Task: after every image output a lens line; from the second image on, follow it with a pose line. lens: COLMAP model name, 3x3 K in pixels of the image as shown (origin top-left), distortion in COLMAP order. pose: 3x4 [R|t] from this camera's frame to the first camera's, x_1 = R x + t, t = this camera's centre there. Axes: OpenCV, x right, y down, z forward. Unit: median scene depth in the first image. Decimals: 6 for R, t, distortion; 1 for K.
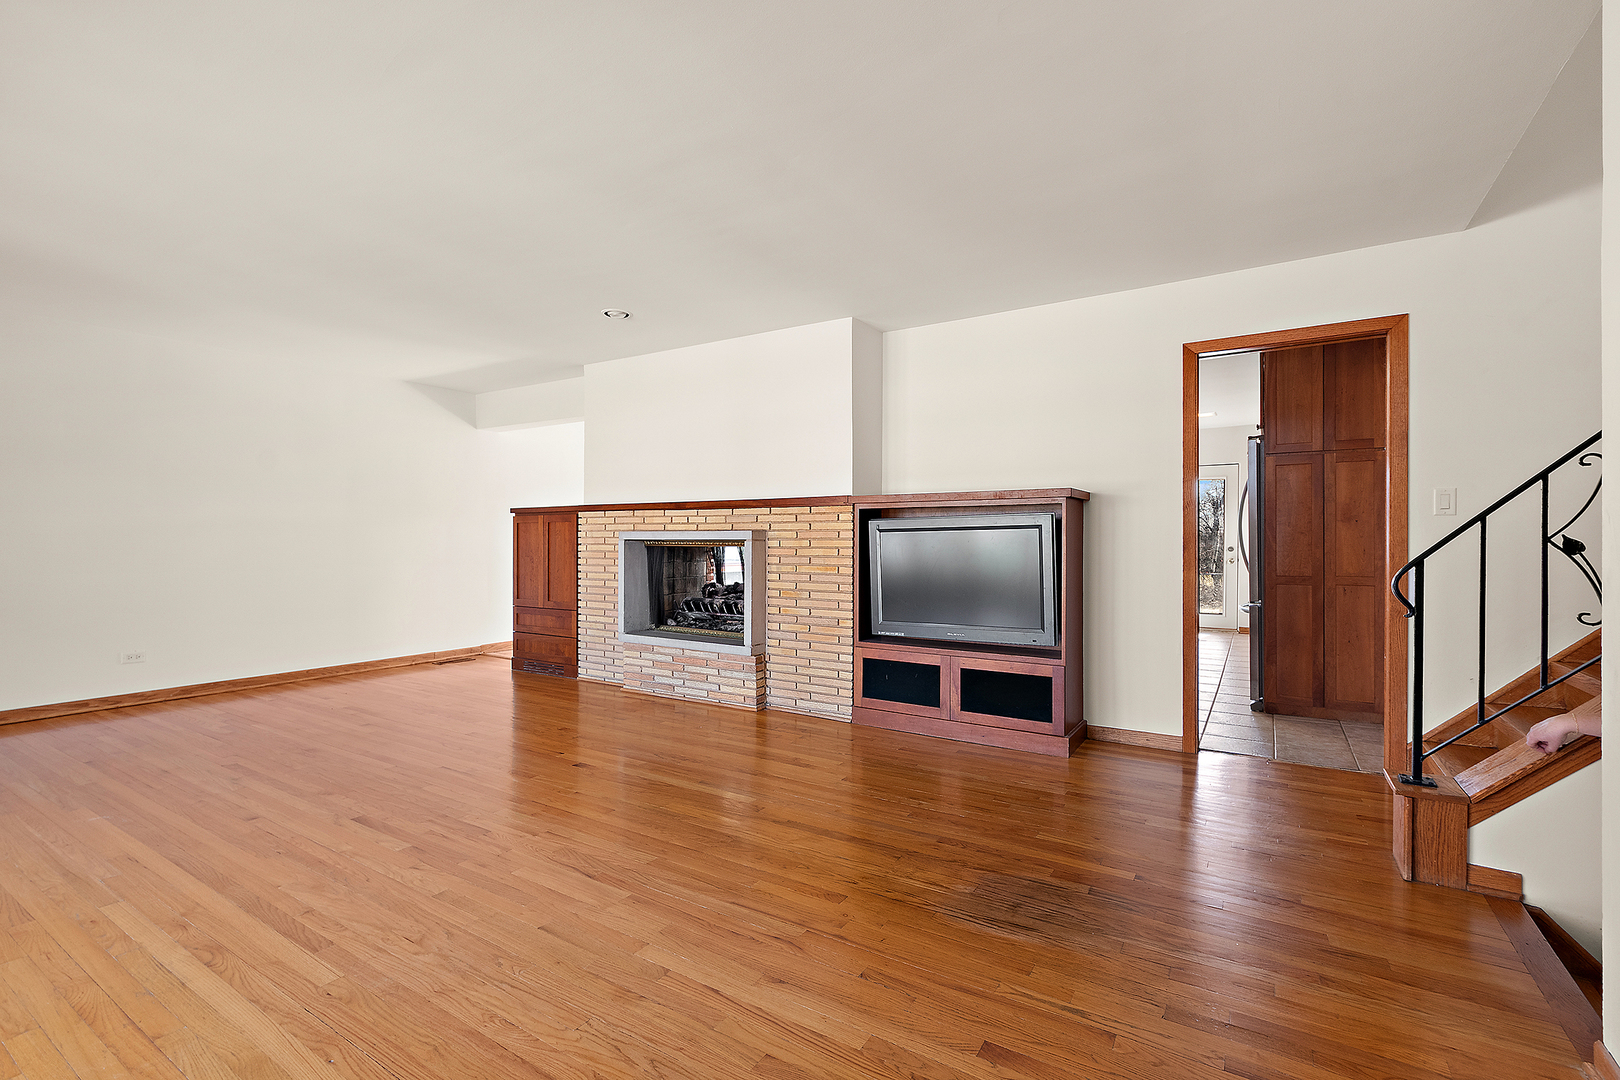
lens RADIAL K [[719.6, 0, 804.0], [0, 719.6, 543.0], [0, 0, 1]] dist [0.012643, -0.000267]
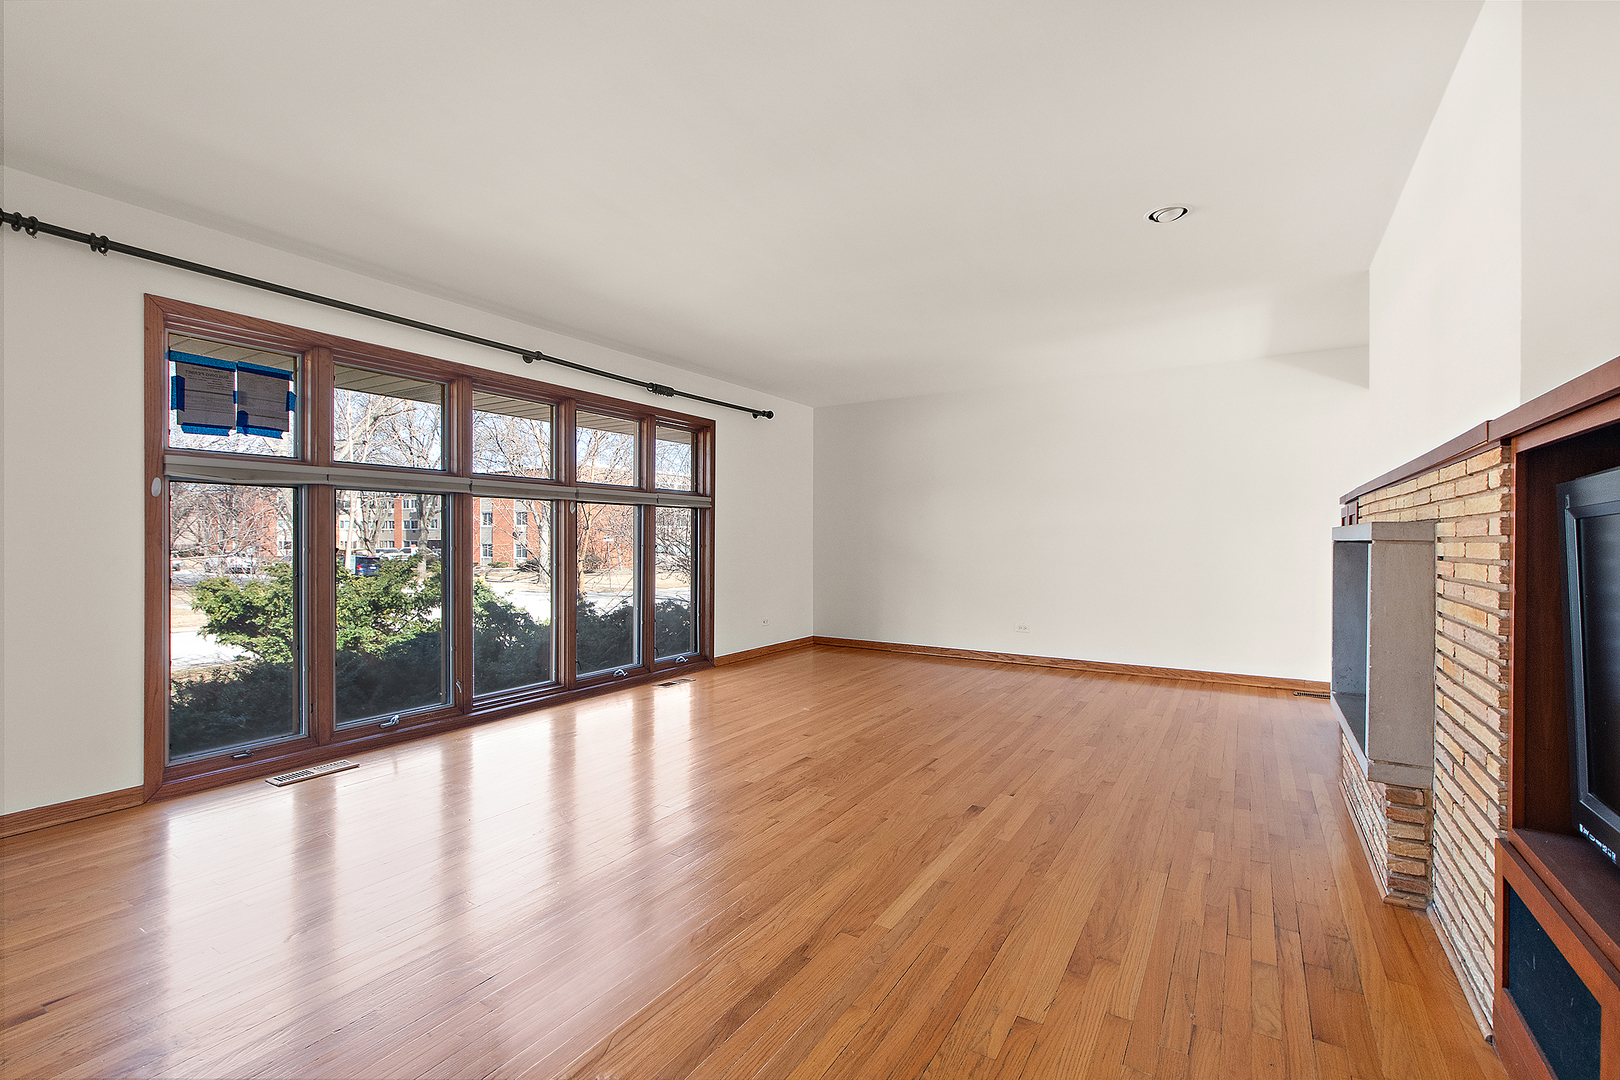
lens RADIAL K [[719.6, 0, 810.6], [0, 719.6, 535.1], [0, 0, 1]] dist [0.012643, -0.000267]
pose [[0.029926, -0.003049, -0.999547, 0.553811], [-0.010127, 0.999943, -0.003353, -0.003521], [0.999501, 0.010223, 0.029893, 0.835630]]
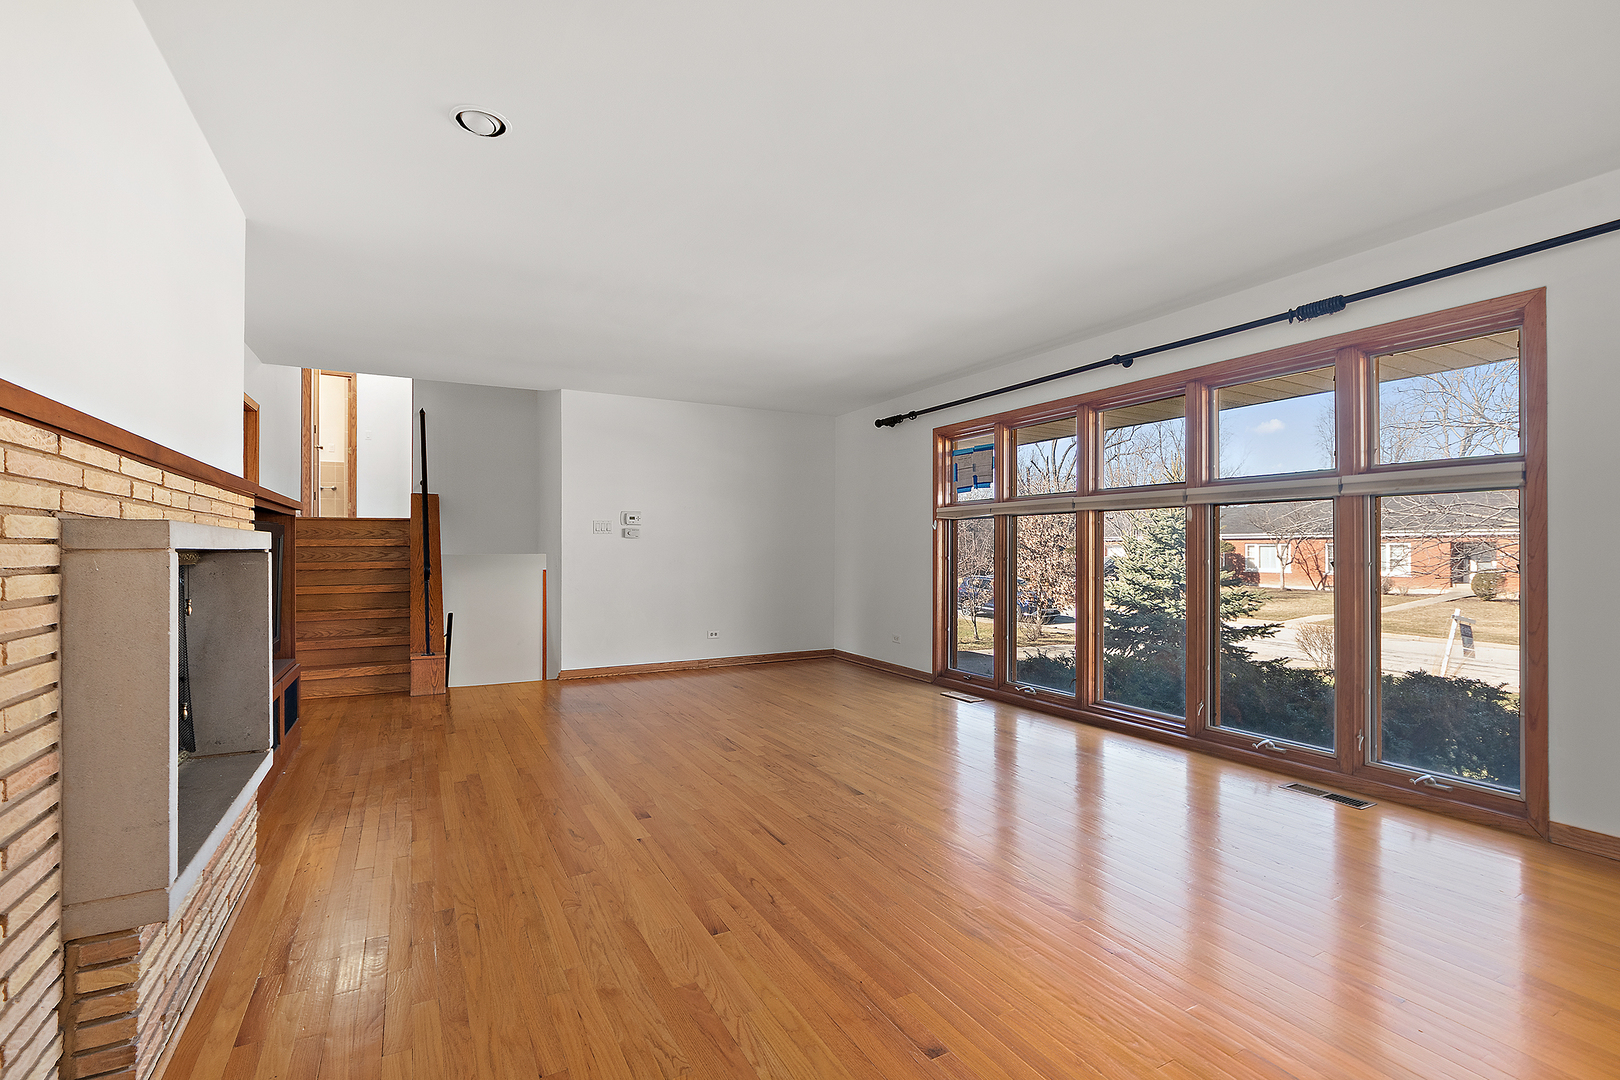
lens RADIAL K [[719.6, 0, 802.9], [0, 719.6, 544.3], [0, 0, 1]] dist [0.012643, -0.000267]
pose [[-0.880851, 0.001102, 0.473393, -0.938091], [0.001608, 0.999998, 0.000665, -0.010849], [-0.473392, 0.001347, -0.880851, 1.771603]]
